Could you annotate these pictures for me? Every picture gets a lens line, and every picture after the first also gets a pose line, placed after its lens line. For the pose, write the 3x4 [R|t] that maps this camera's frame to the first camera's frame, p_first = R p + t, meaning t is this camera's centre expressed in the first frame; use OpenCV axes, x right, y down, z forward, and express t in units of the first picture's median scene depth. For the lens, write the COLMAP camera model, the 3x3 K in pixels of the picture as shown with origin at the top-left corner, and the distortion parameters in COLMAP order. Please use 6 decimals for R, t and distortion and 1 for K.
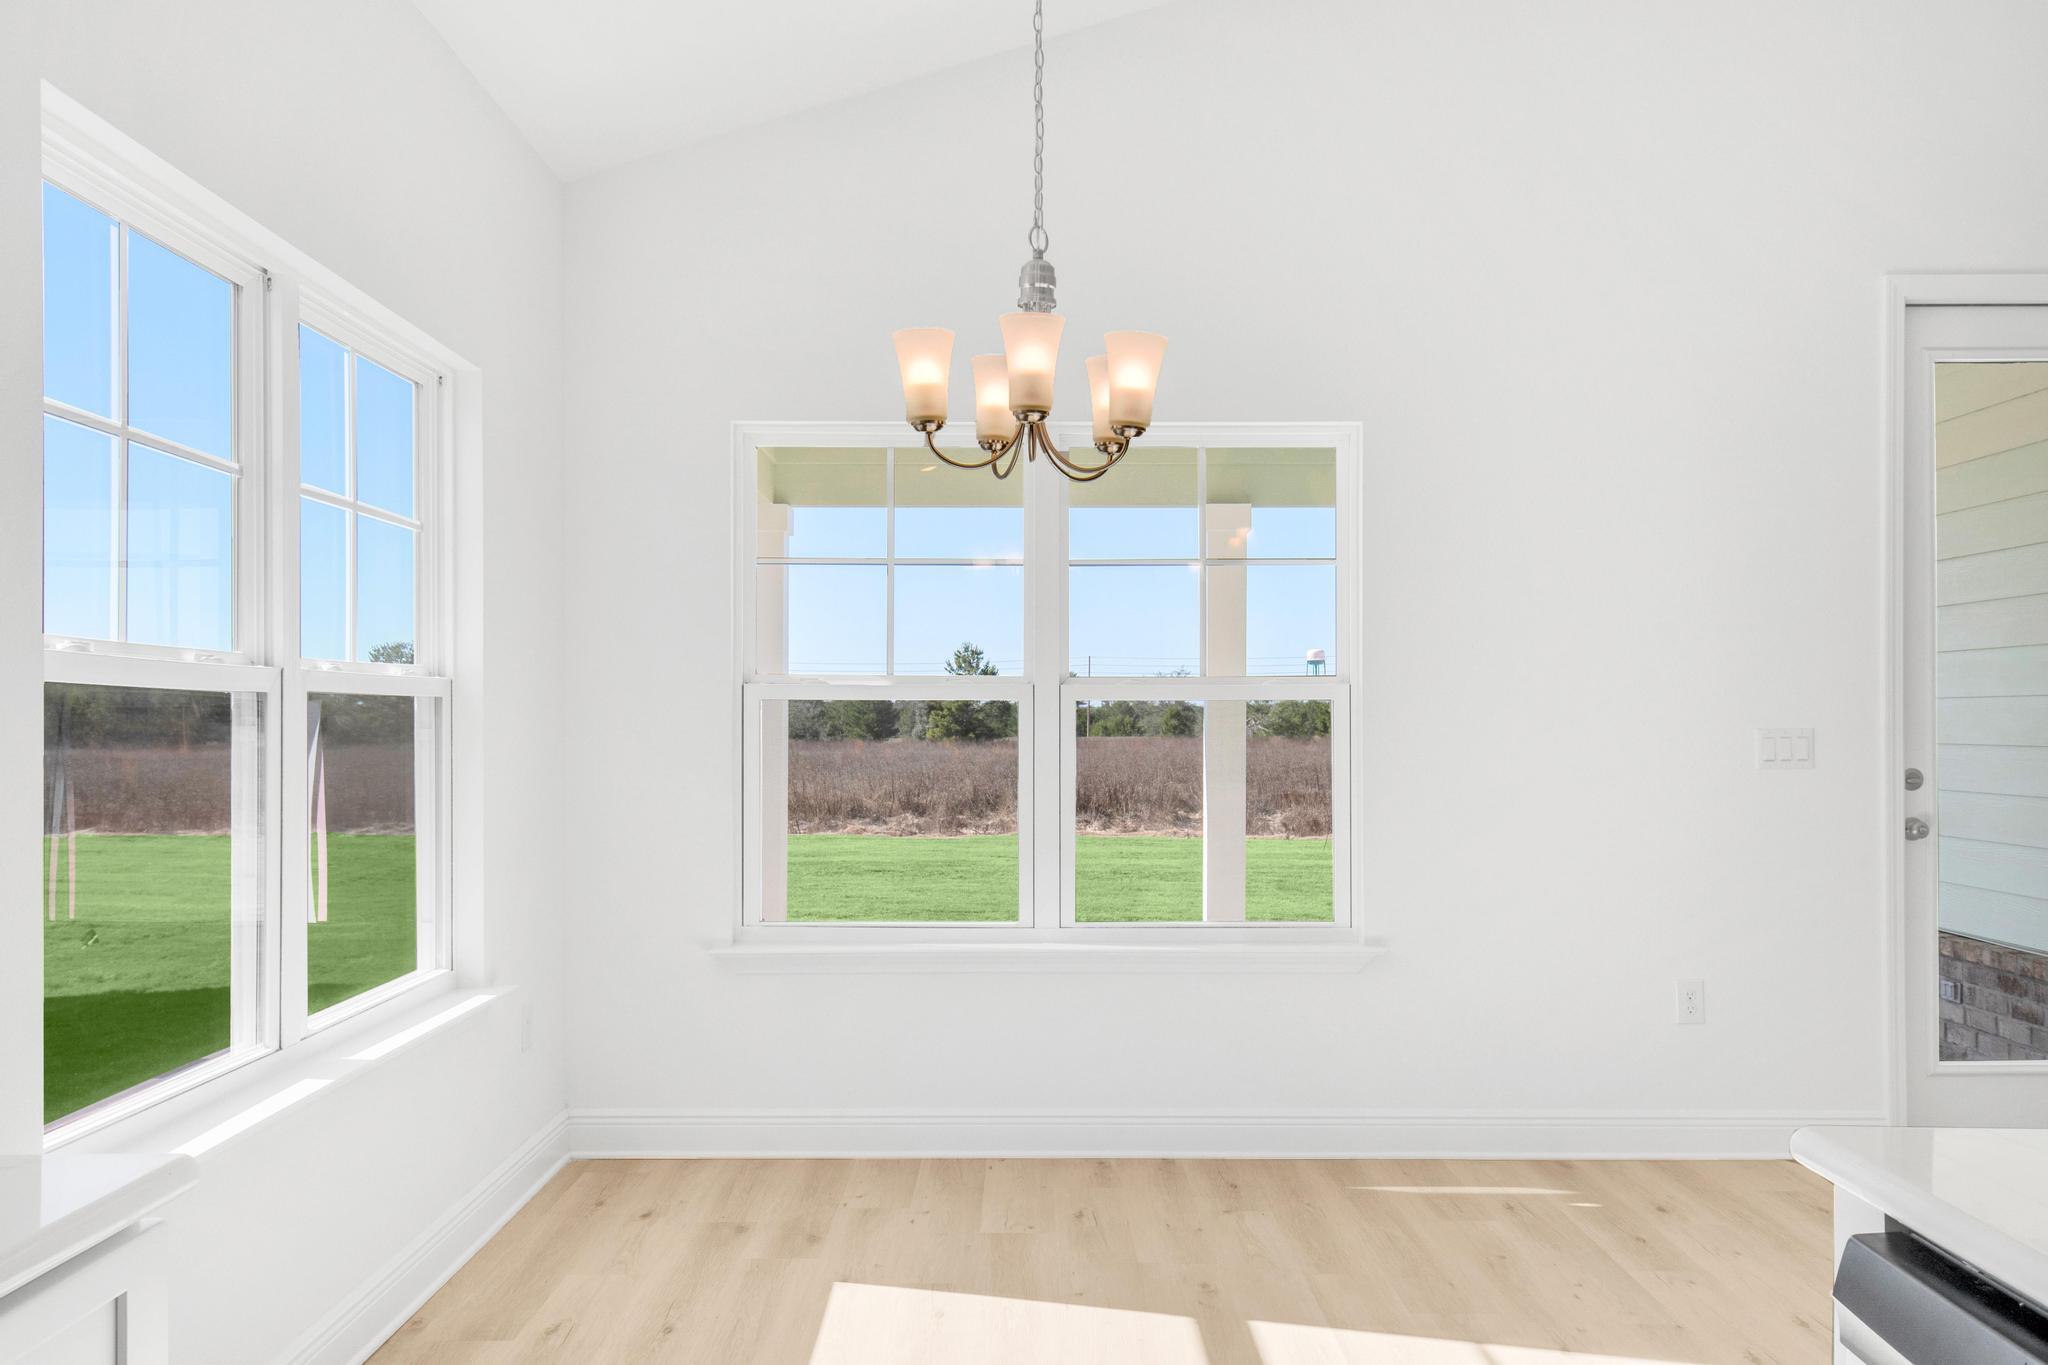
lens RADIAL K [[1666.4, 0, 1024.0], [0, 1666.4, 718.1], [0, 0, 1]] dist [0.012902, 0.006372]
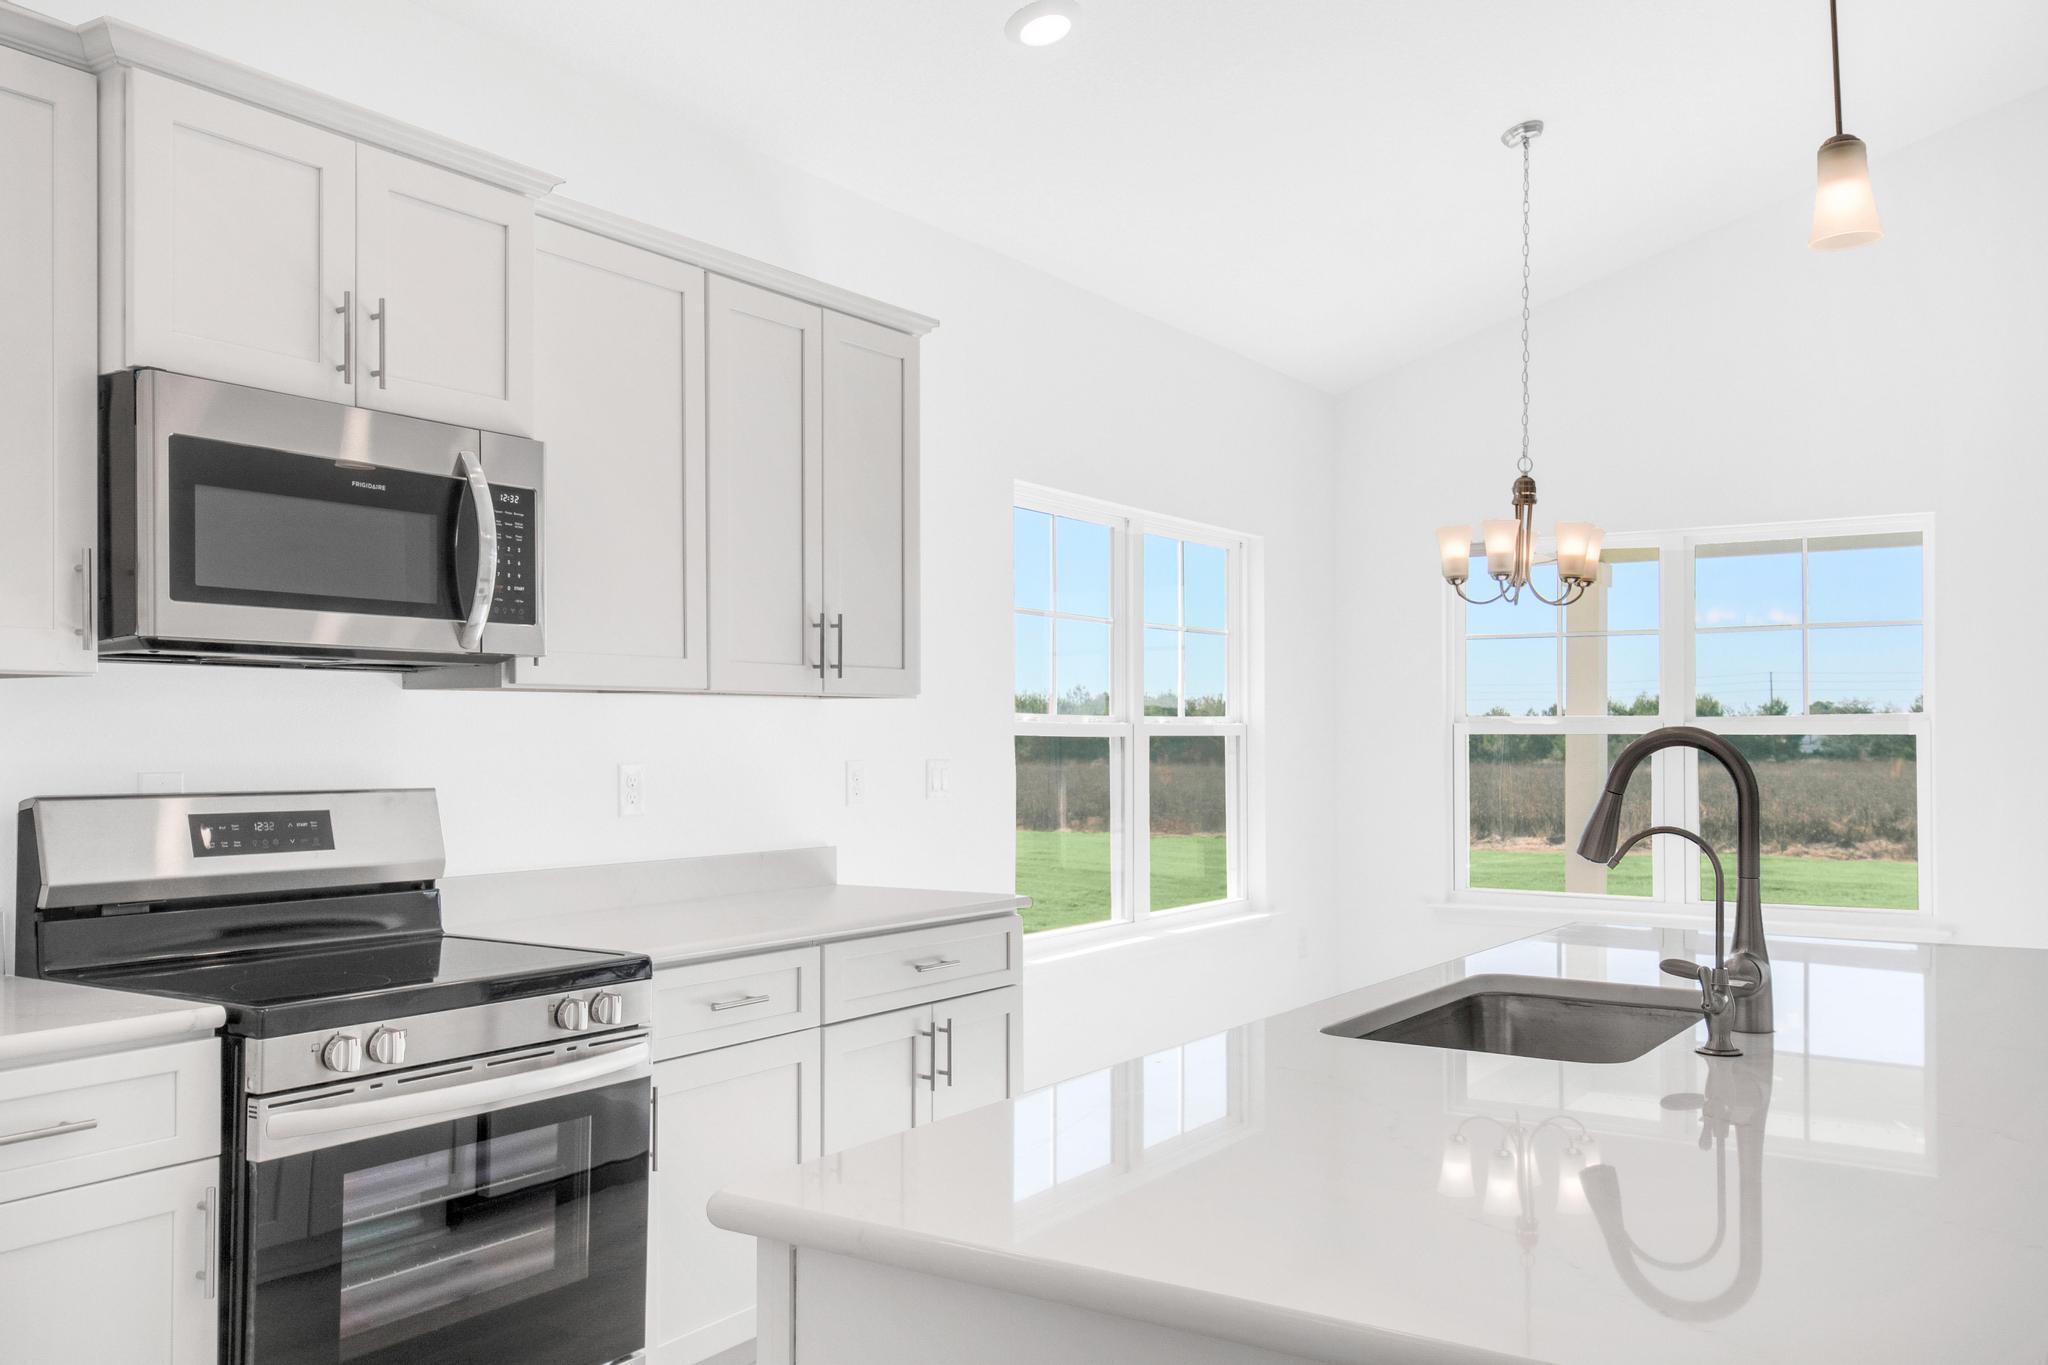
lens RADIAL K [[1709.6, 0, 1017.2], [0, 1709.6, 716.7], [0, 0, 1]] dist [0.022357, 0.002667]
pose [[0.833552, -0.007909, -0.552385, 0.346013], [0.001924, 0.999933, -0.011414, -0.010070], [0.552438, 0.008452, 0.833511, -0.464021]]
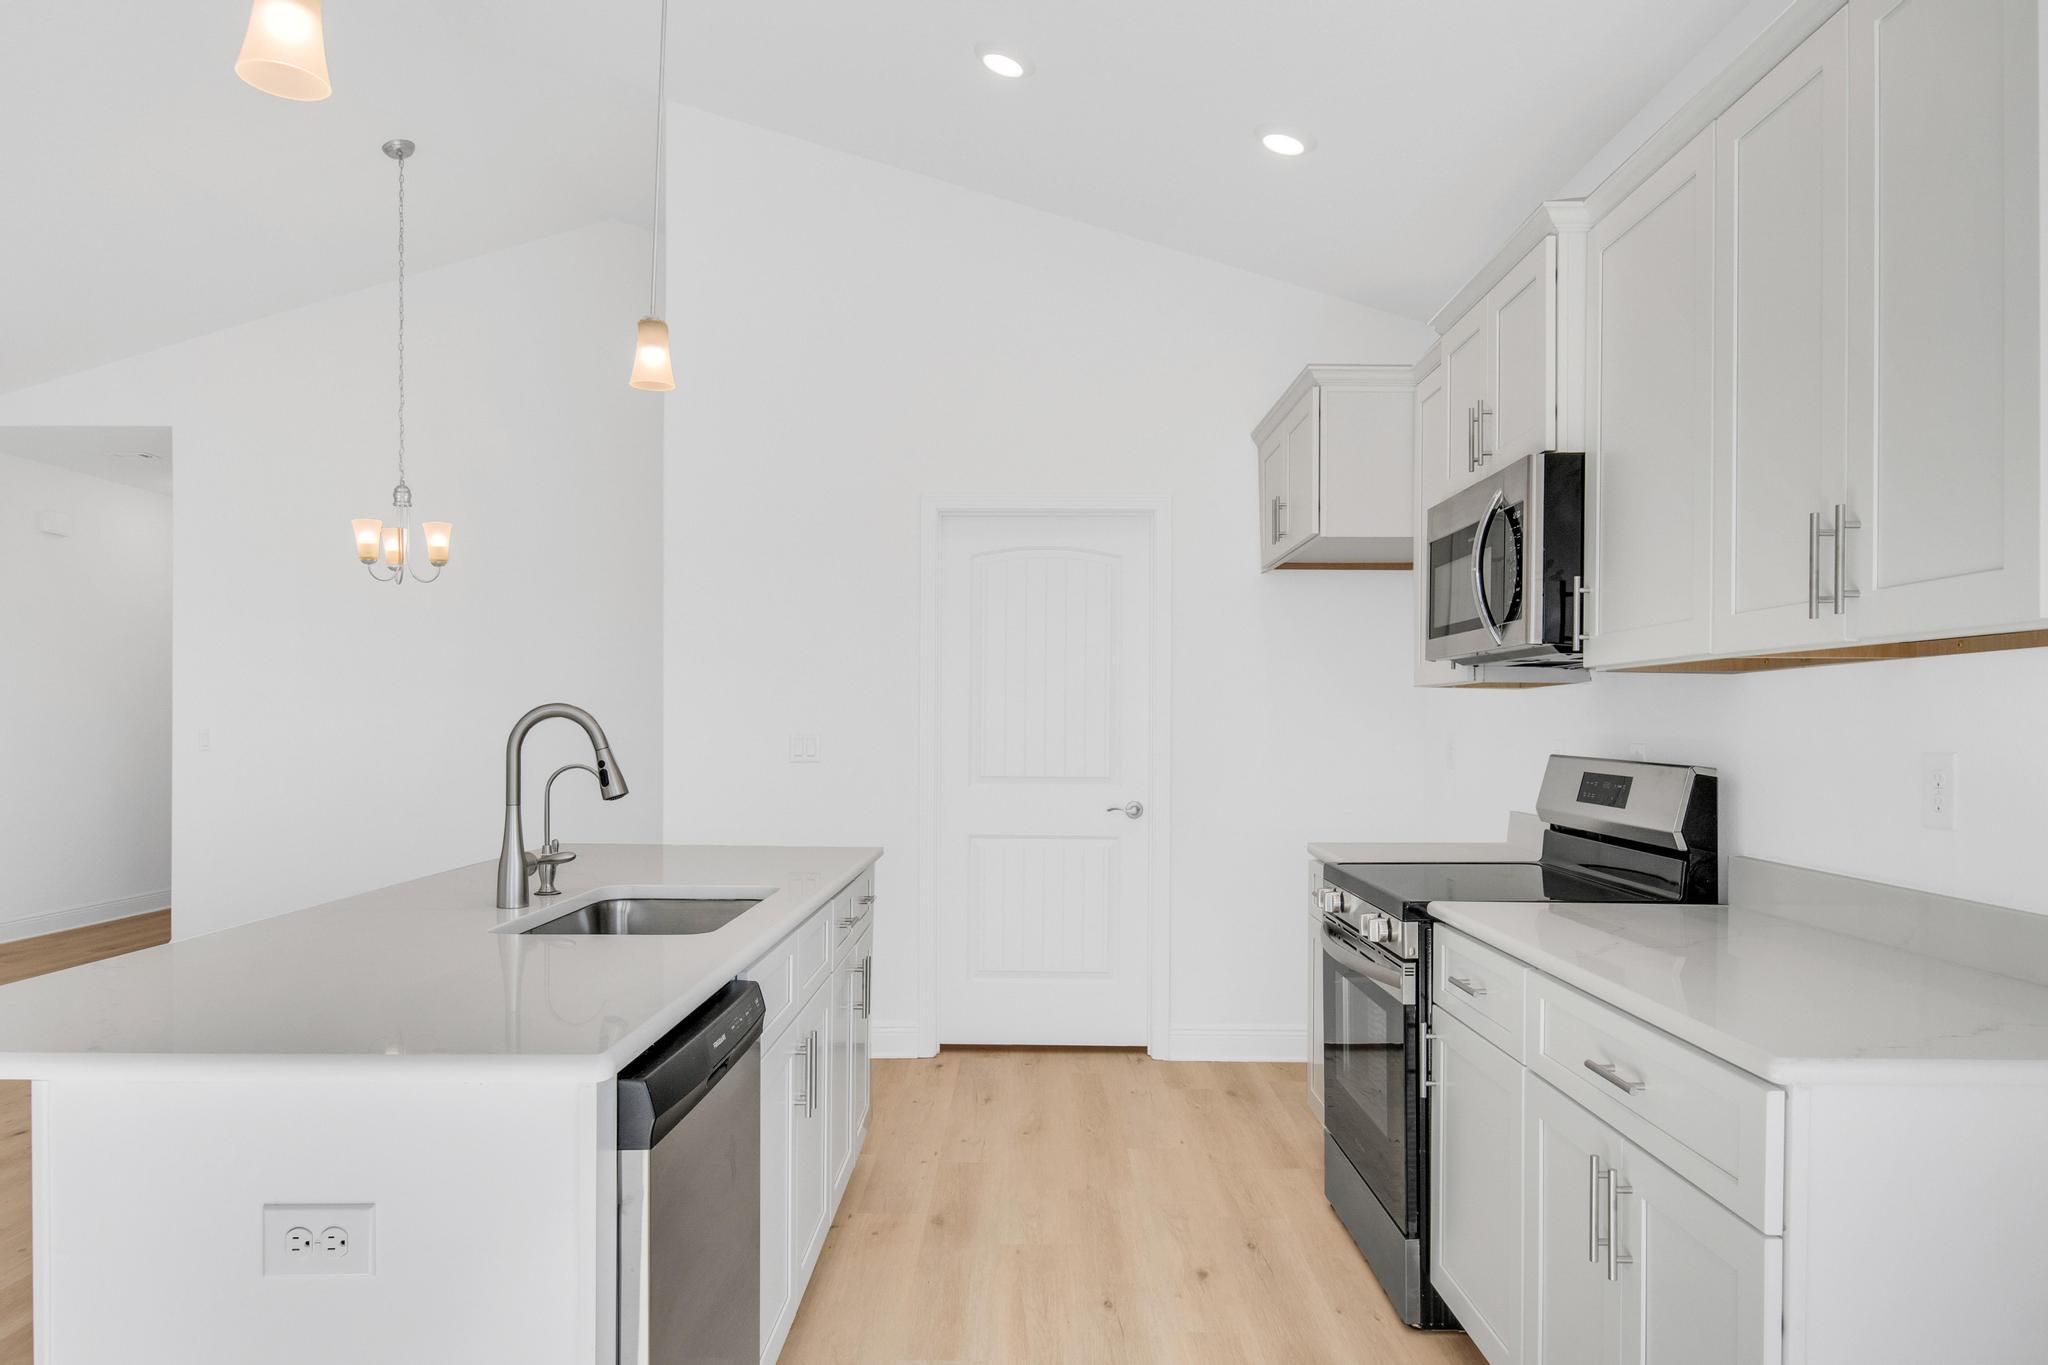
lens RADIAL K [[1395.1, 0, 1025.1], [0, 1395.1, 749.3], [0, 0, 1]] dist [0.002901, 0.000980]
pose [[-0.999965, -0.003051, 0.007740, 0.036926], [-0.002899, 0.999806, 0.019499, -0.007464], [-0.007798, 0.019476, -0.999780, 0.617633]]
